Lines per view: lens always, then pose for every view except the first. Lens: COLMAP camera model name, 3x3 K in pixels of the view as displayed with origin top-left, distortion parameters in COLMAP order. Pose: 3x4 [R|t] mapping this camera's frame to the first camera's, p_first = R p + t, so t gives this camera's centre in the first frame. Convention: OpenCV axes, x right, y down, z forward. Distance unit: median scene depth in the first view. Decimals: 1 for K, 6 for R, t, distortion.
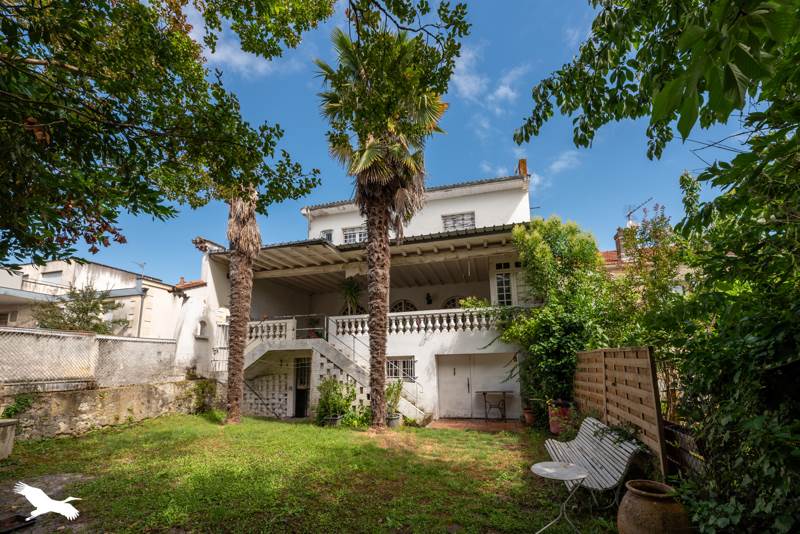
lens RADIAL K [[329.8, 0, 402.4], [0, 329.8, 312.5], [0, 0, 1]] dist [-0.005734, -0.000697]
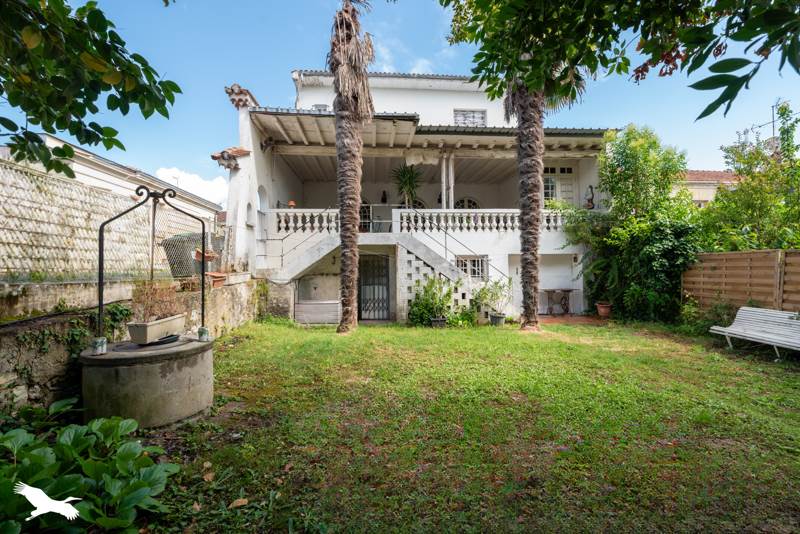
lens RADIAL K [[329.8, 0, 396.6], [0, 329.8, 264.3], [0, 0, 1]] dist [-0.005734, -0.000697]
pose [[0.945873, 0.012398, 0.324300, -0.502074], [-0.061956, 0.987790, 0.142942, 0.032408], [-0.318568, -0.155298, 0.935092, 0.151252]]
